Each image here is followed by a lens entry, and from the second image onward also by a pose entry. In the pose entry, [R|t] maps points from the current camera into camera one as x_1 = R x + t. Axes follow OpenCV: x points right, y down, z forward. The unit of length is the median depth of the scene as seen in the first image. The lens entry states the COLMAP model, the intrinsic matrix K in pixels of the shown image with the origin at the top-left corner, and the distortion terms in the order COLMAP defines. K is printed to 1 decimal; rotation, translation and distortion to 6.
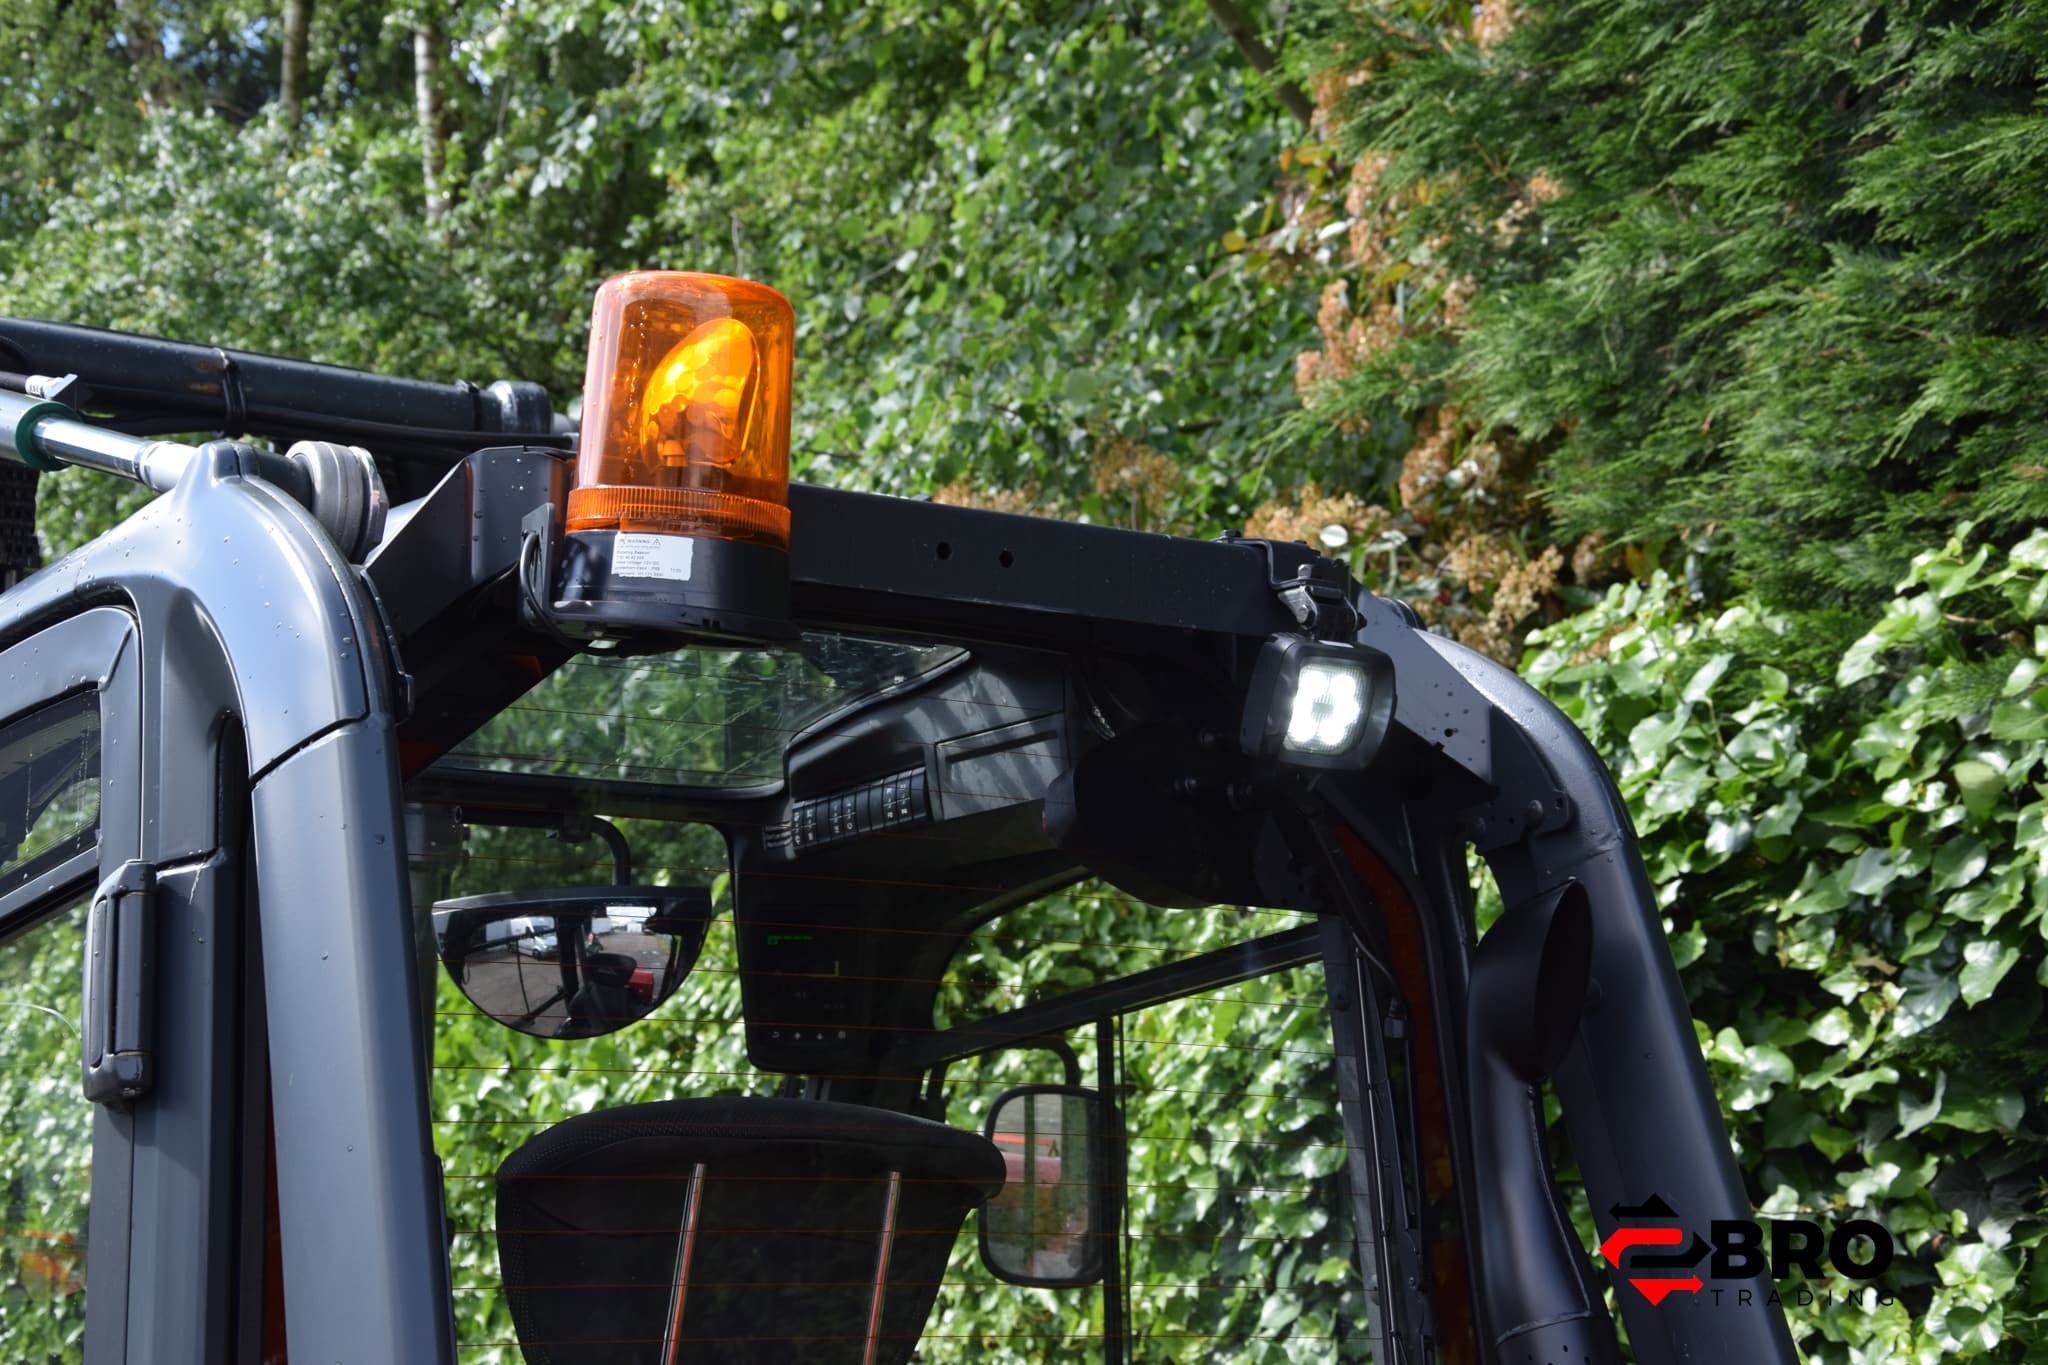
lens RADIAL K [[3620.0, 0, 1041.7], [0, 3620.0, 697.3], [0, 0, 1]] dist [0.330483, 0.000000]
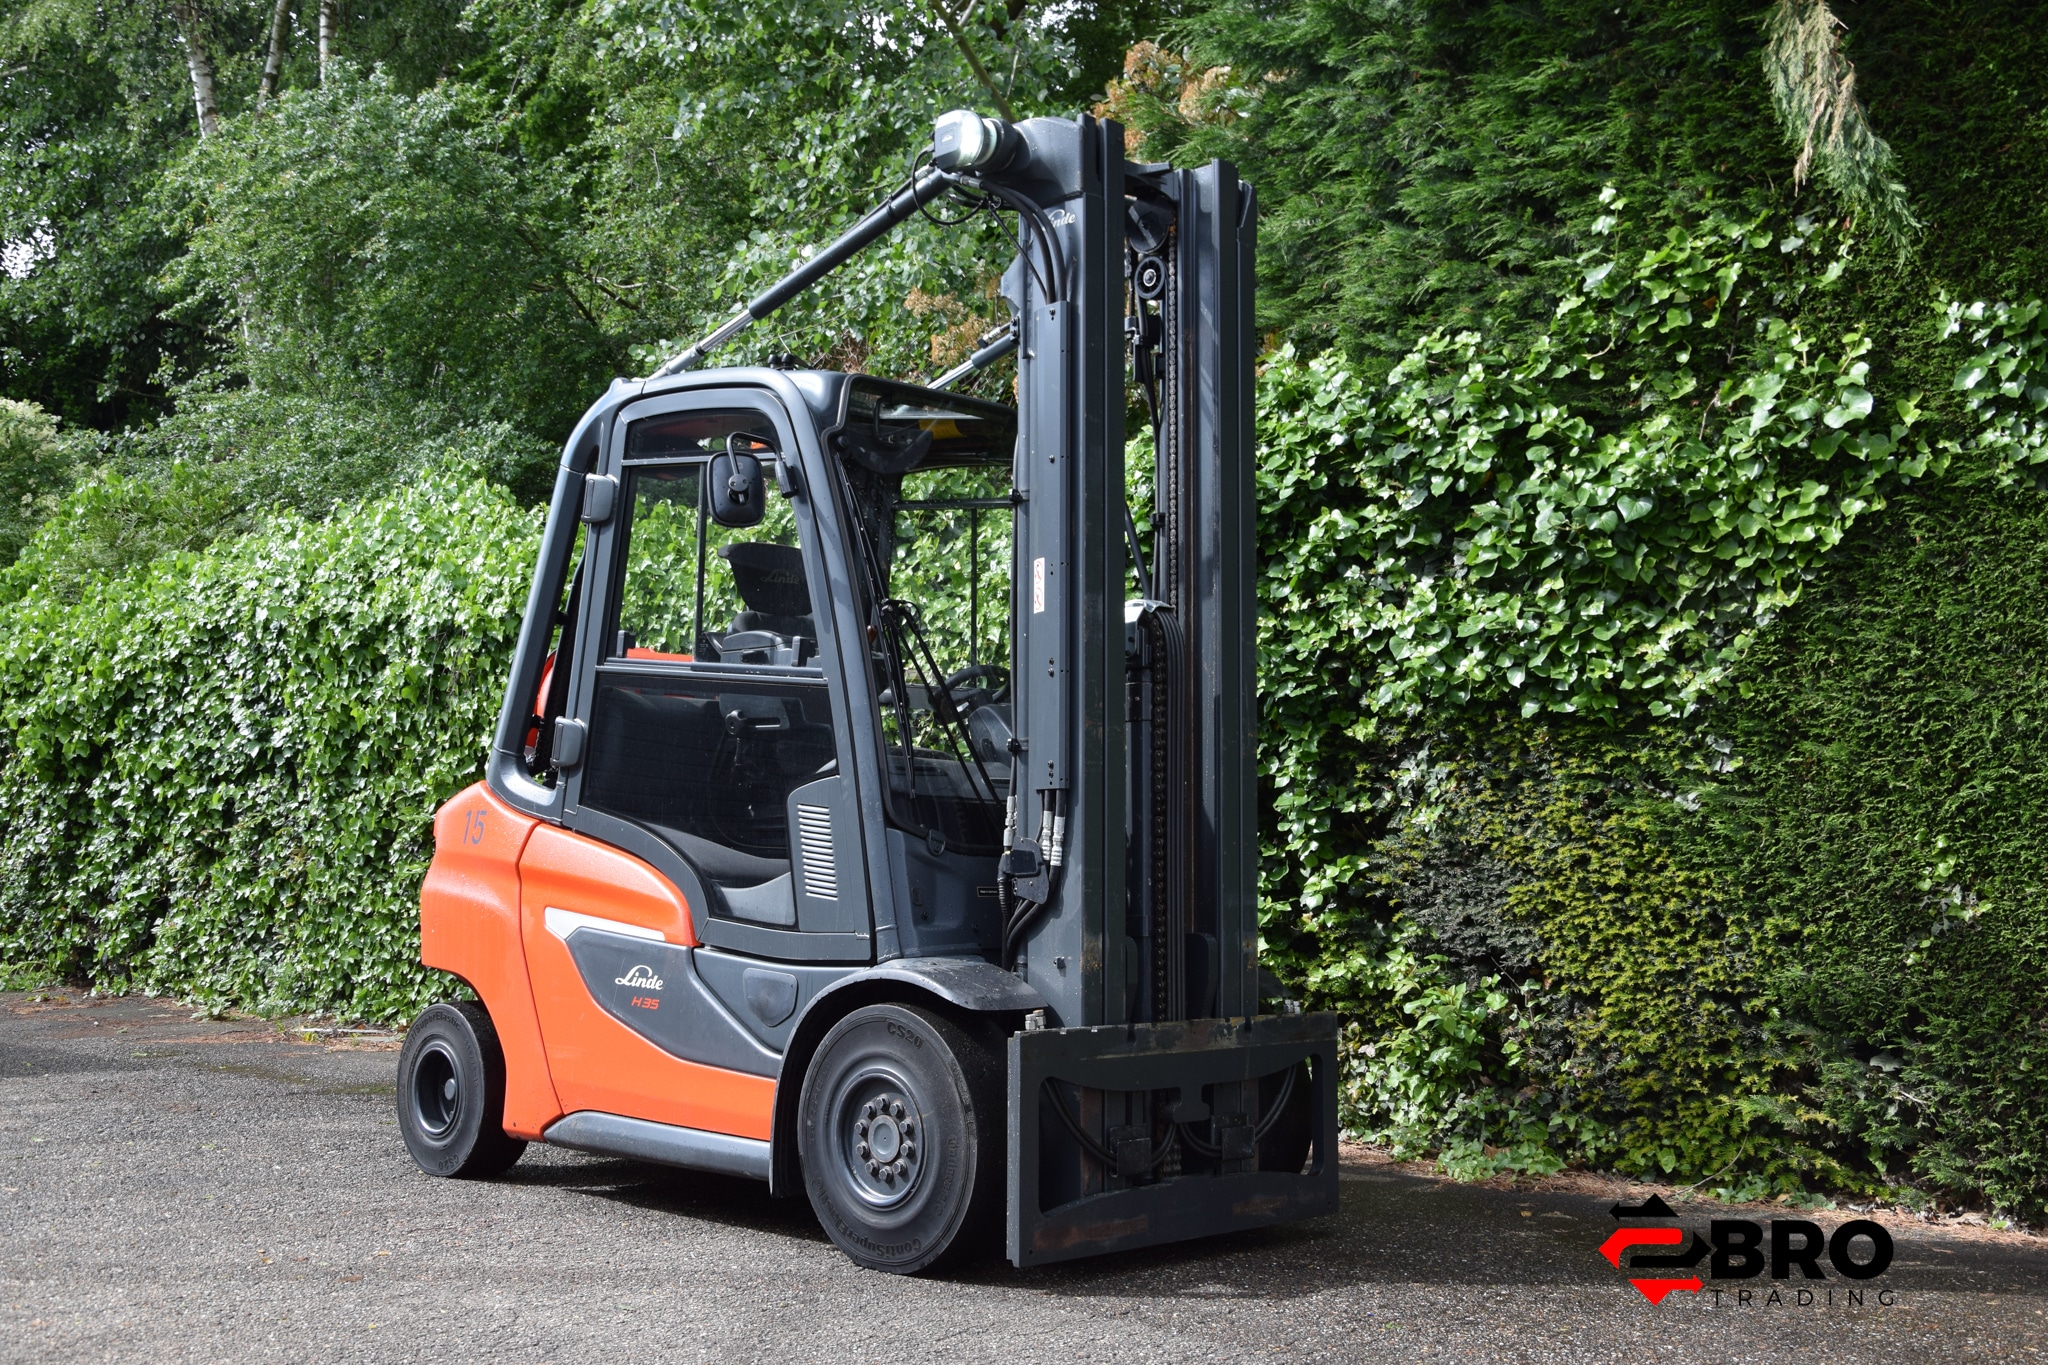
lens RADIAL K [[2299.6, 0, 1019.0], [0, 2299.6, 698.7], [0, 0, 1]] dist [0.037340, 0.000000]
pose [[0.973243, 0.035345, 0.227043, -0.428150], [-0.057337, 0.994198, 0.091011, 0.088118], [-0.222509, -0.101594, 0.969623, -0.623342]]
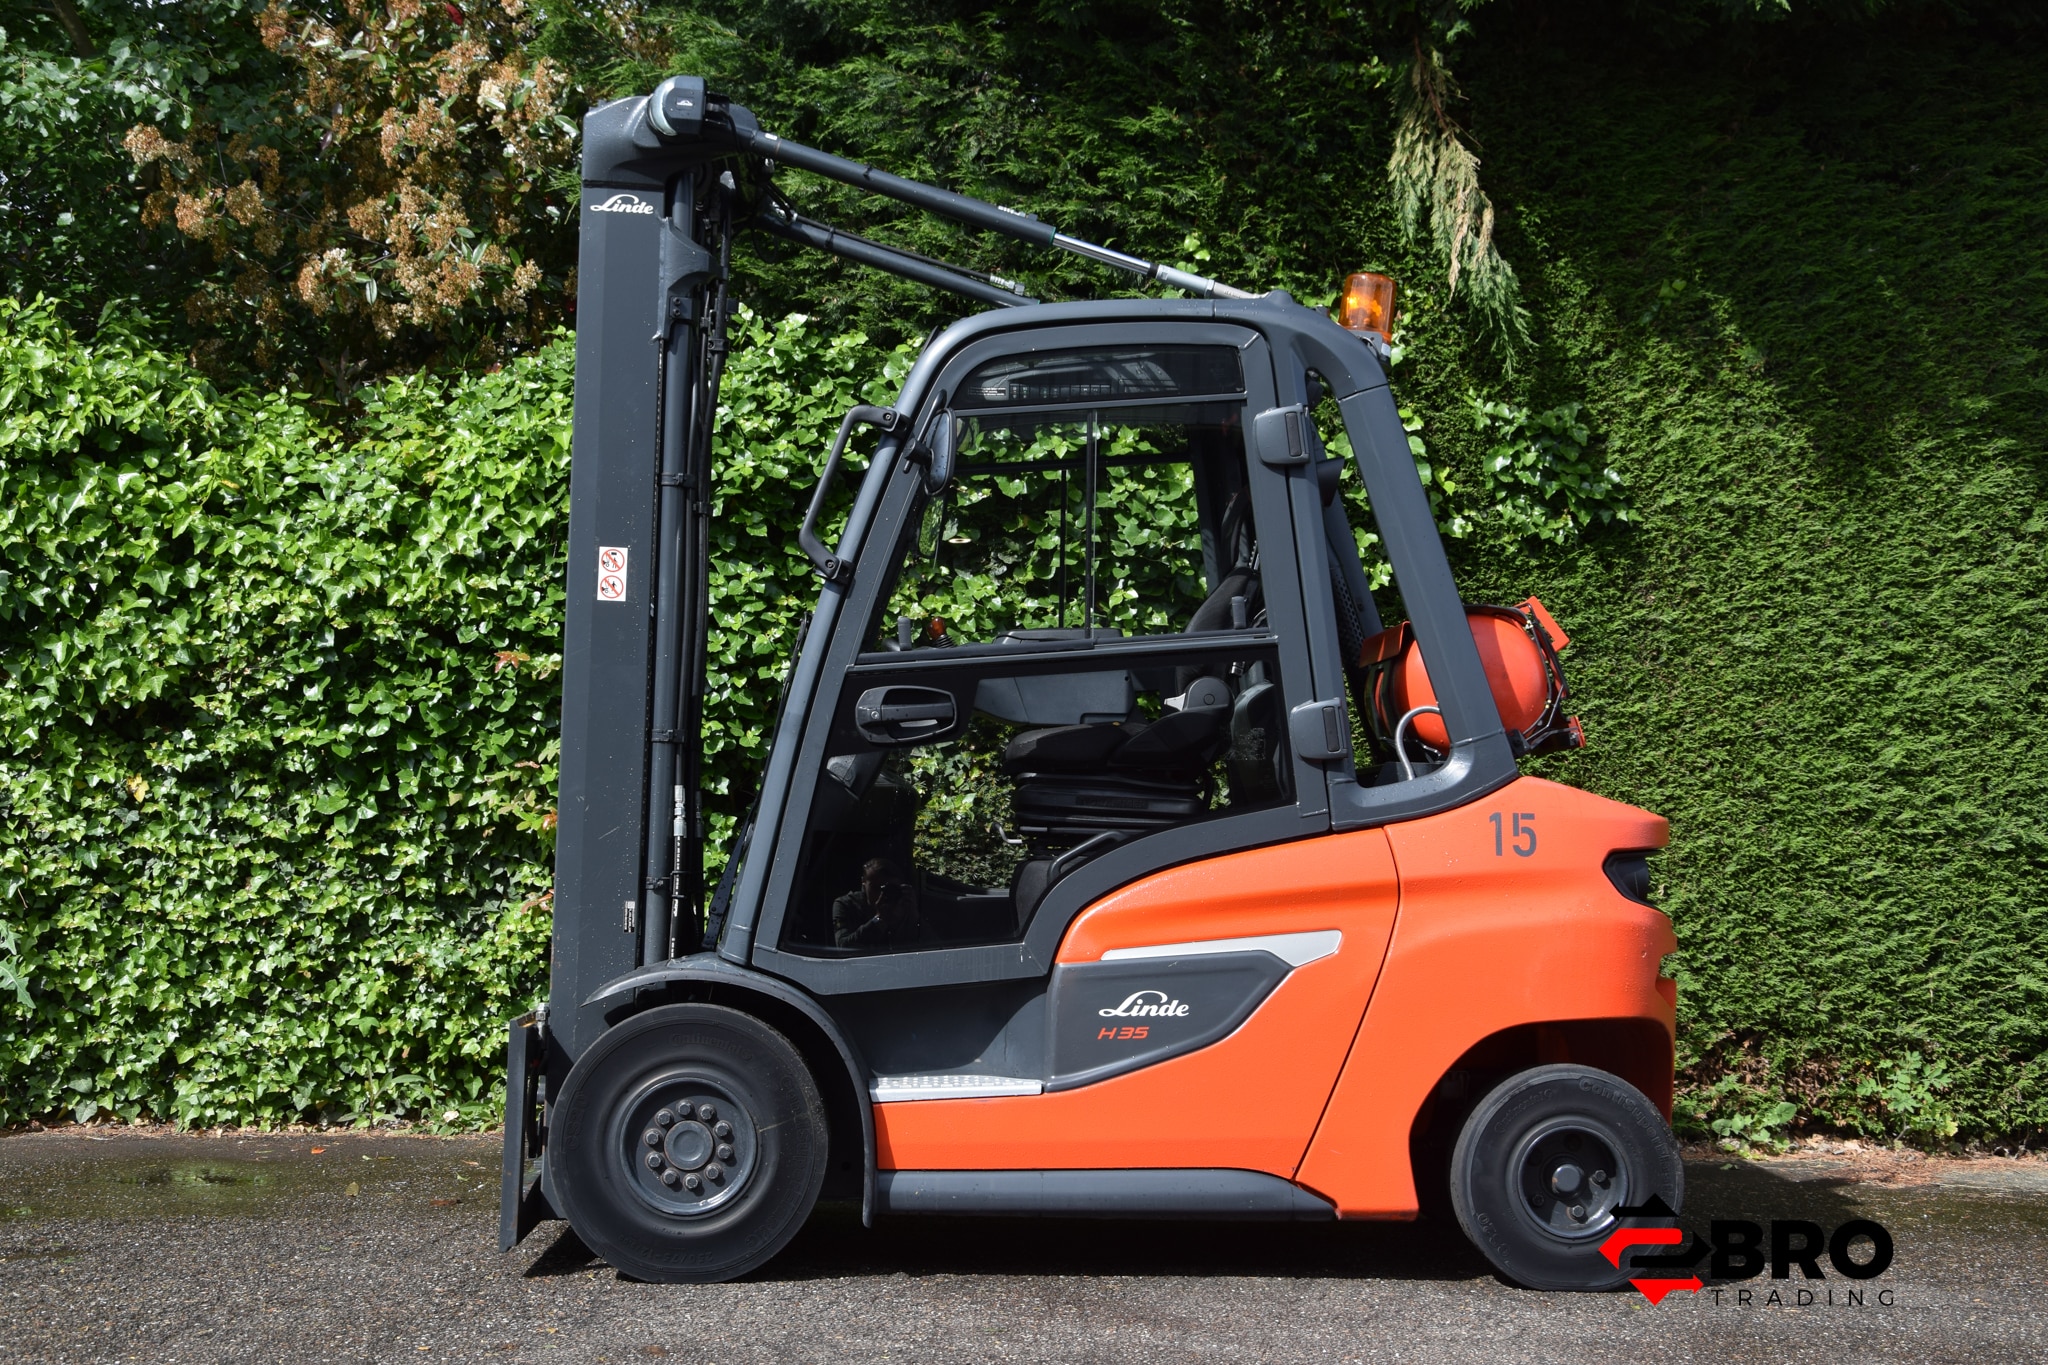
lens RADIAL K [[2653.2, 0, 1050.0], [0, 2653.2, 696.9], [0, 0, 1]] dist [0.090884, 0.000000]
pose [[0.492798, 0.059810, 0.868086, -1.464107], [-0.164266, 0.986091, 0.025310, 0.168553], [-0.854498, -0.155069, 0.495768, -0.100788]]
